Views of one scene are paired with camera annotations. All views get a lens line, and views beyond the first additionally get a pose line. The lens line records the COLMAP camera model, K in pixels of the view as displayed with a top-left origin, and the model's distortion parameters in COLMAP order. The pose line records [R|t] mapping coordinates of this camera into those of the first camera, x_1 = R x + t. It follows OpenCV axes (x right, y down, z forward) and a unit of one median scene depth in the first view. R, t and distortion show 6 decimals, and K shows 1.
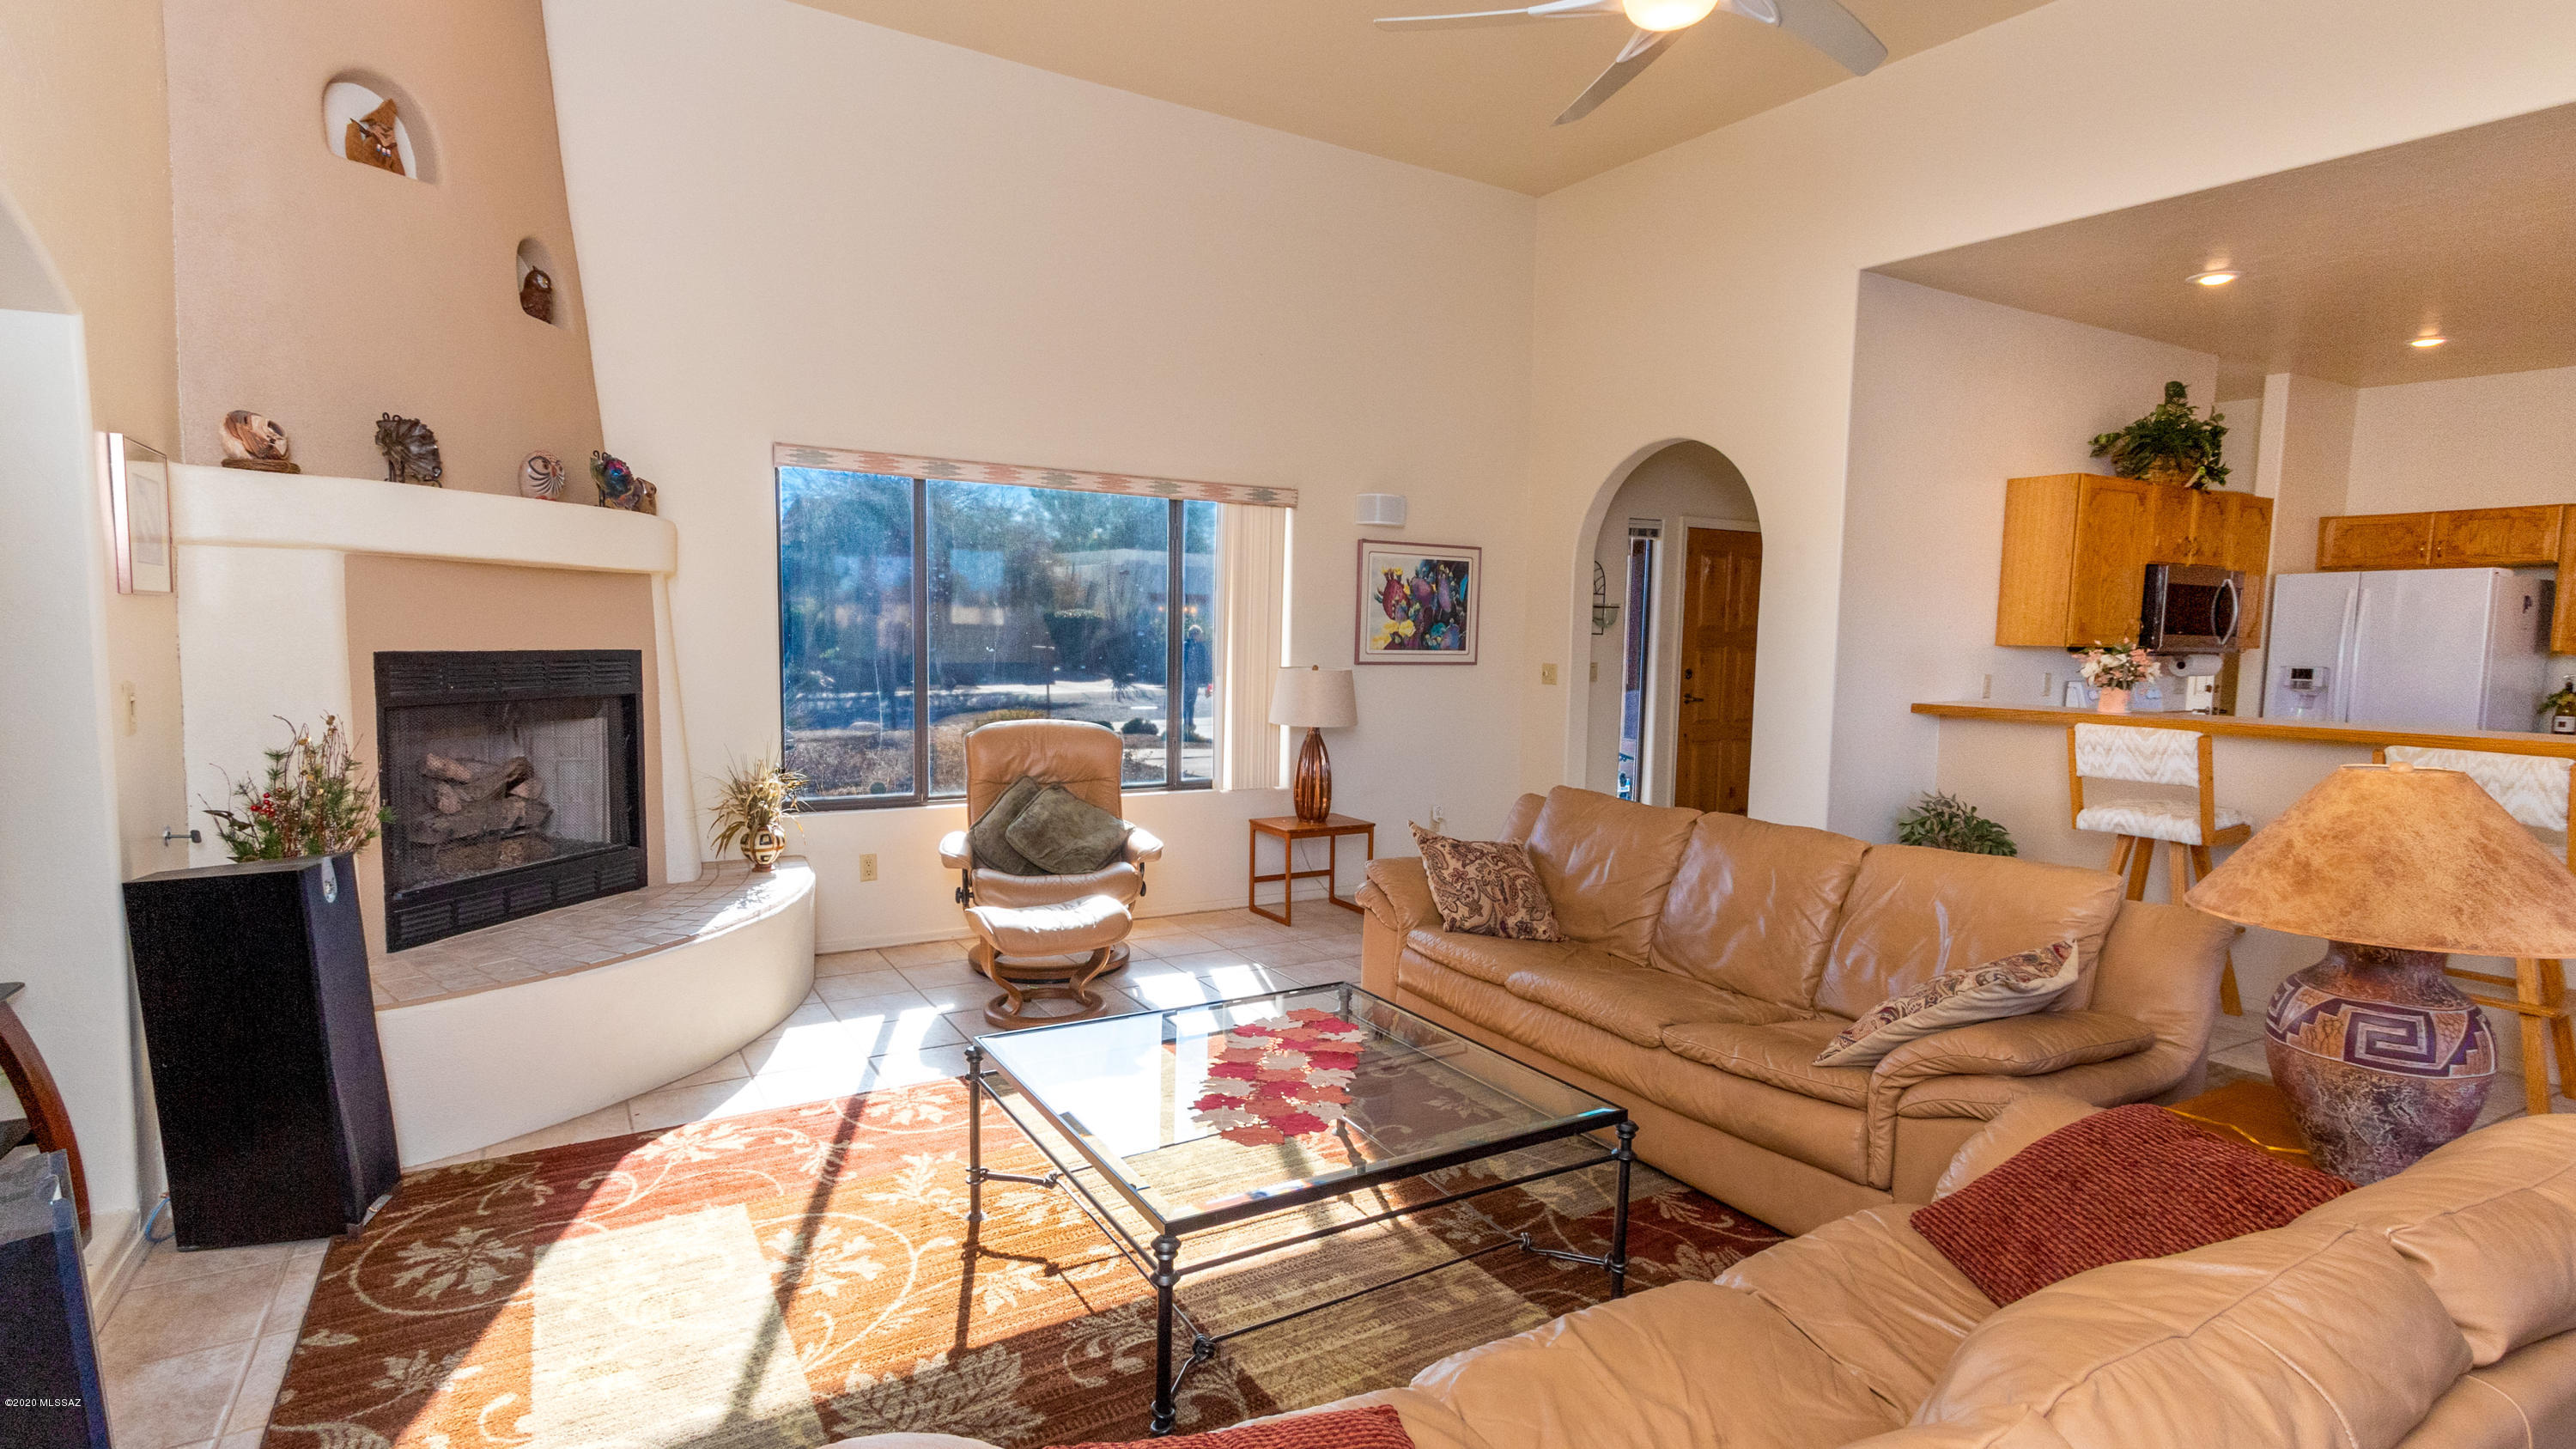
lens RADIAL K [[1206.1, 0, 1254.5], [0, 1206.1, 740.7], [0, 0, 1]] dist [0.014299, -0.002859]
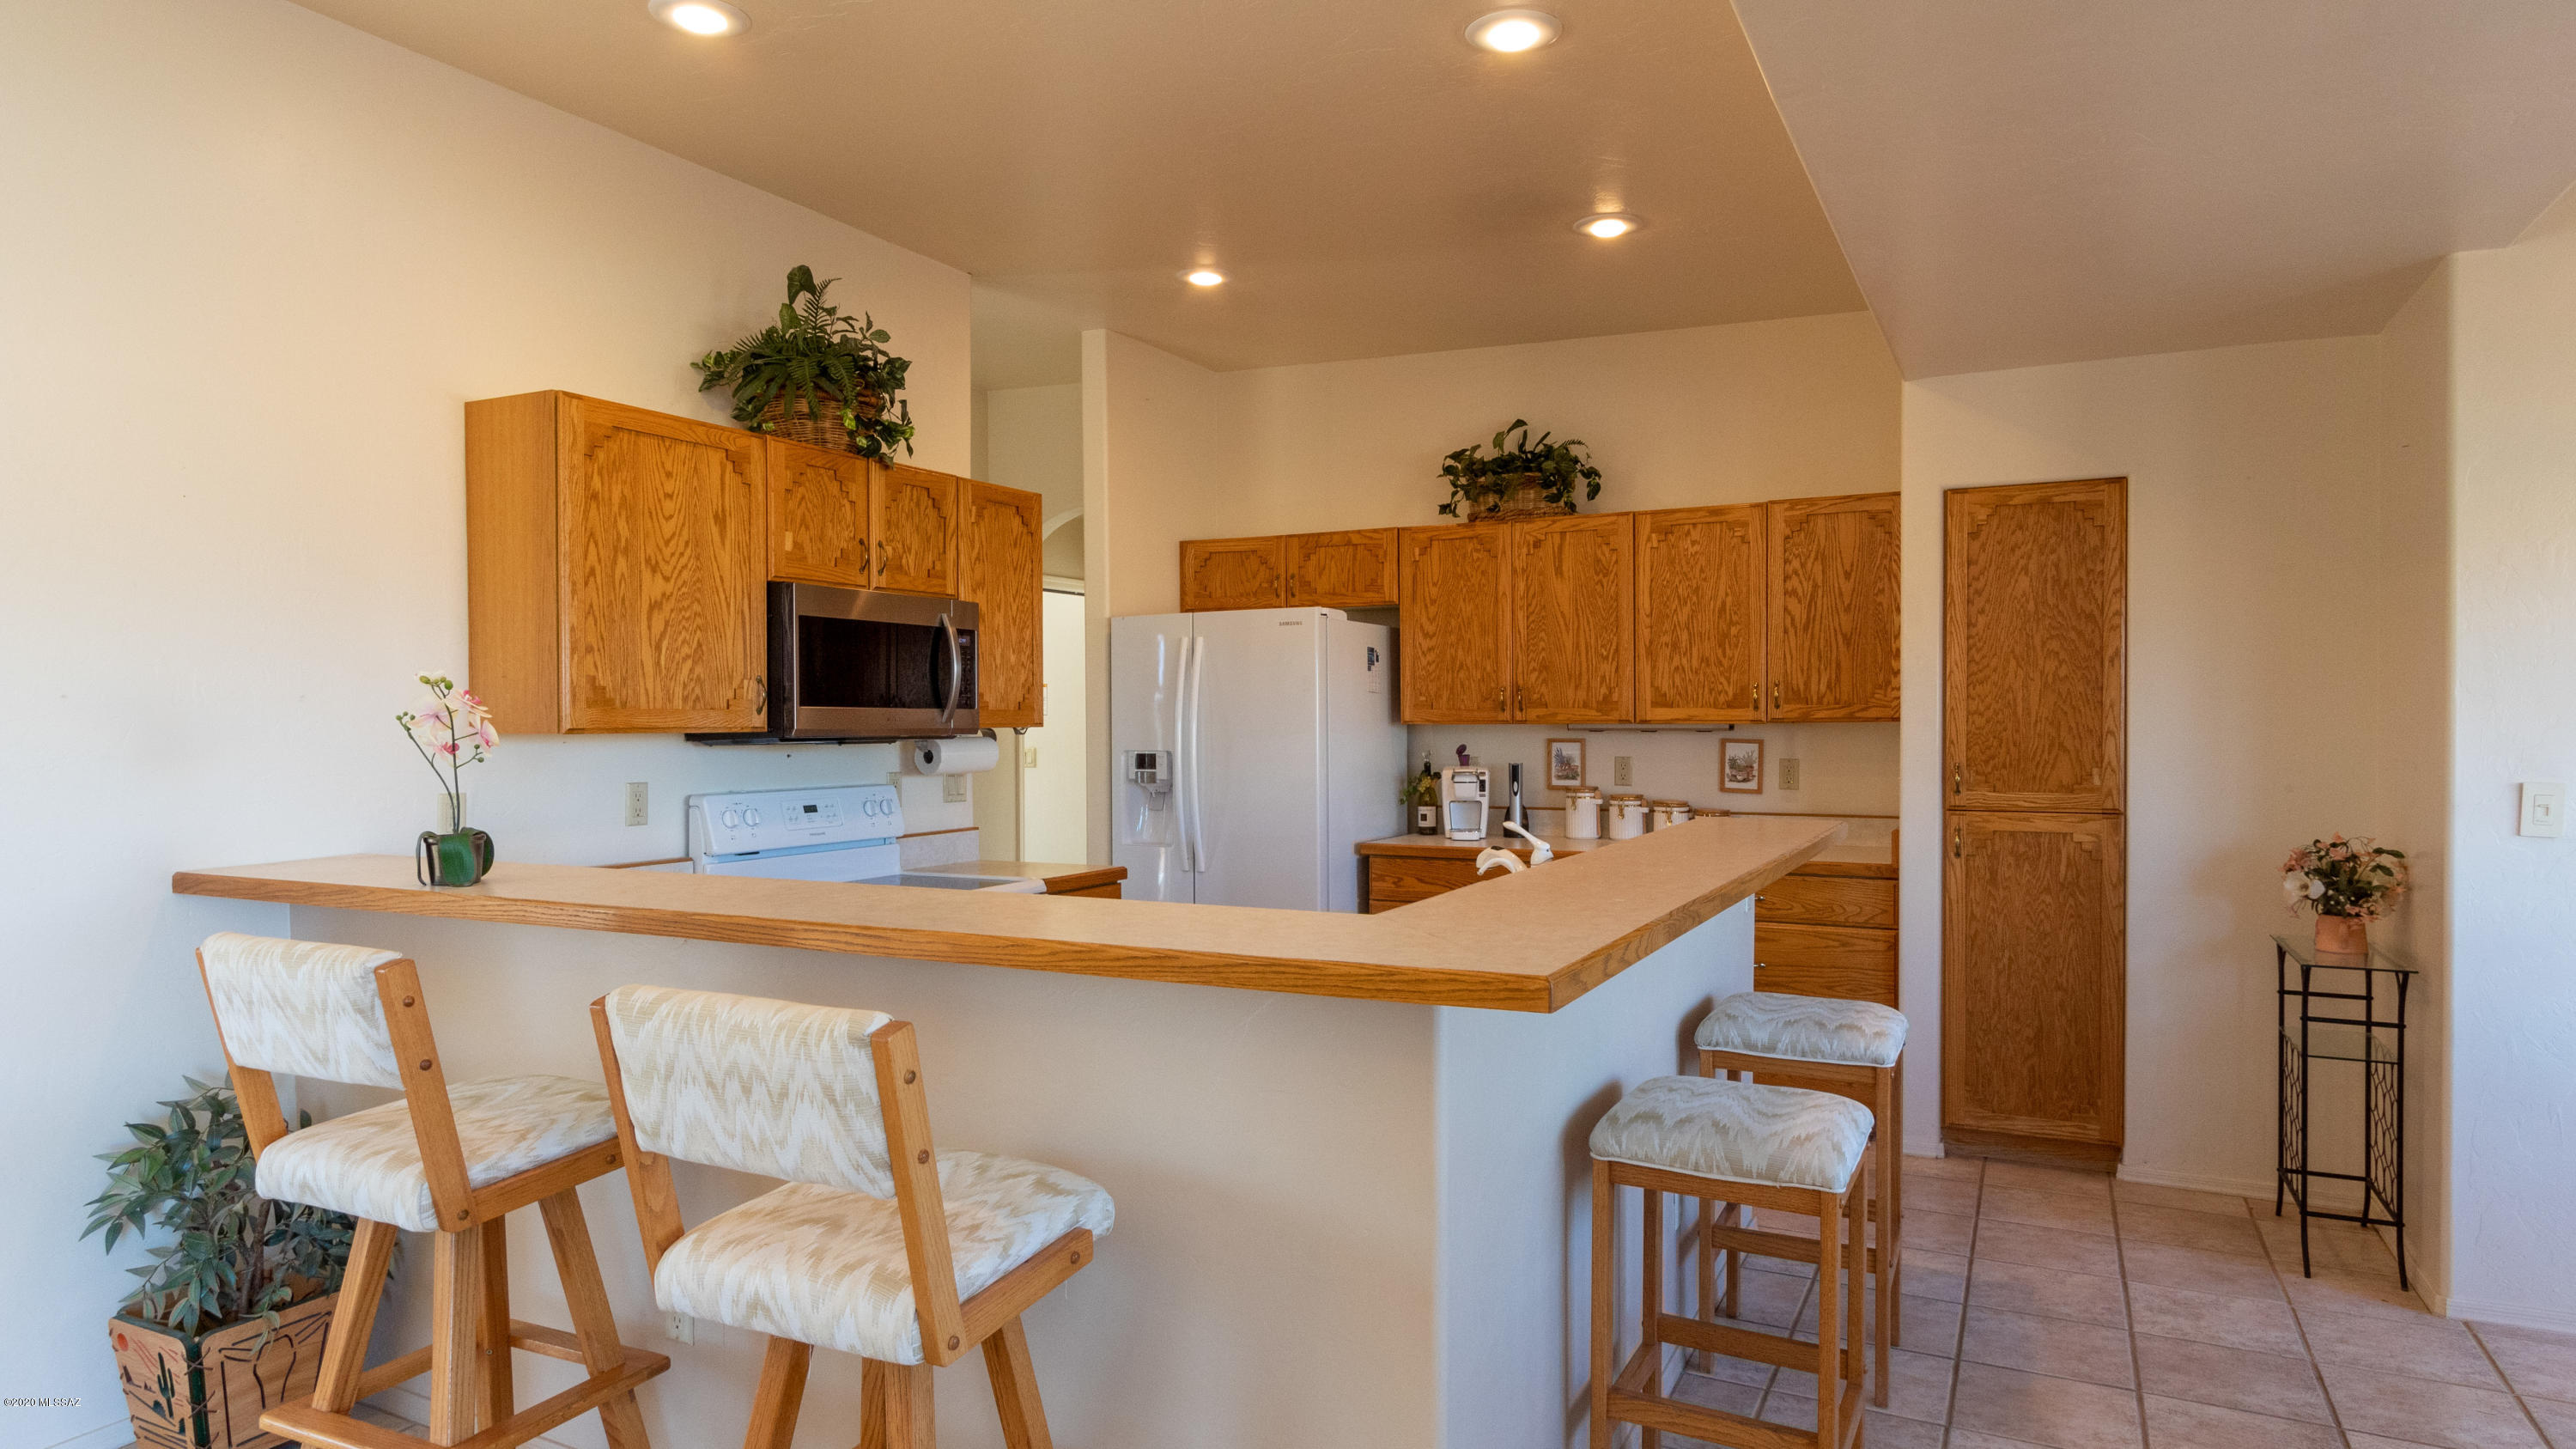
lens RADIAL K [[1499.8, 0, 1285.3], [0, 1499.8, 727.9], [0, 0, 1]] dist [0.000789, 0.000247]
pose [[0.831819, -0.022111, 0.554606, 0.539160], [0.064724, 0.996253, -0.057357, -0.023790], [-0.551260, 0.083607, 0.830134, 0.301392]]
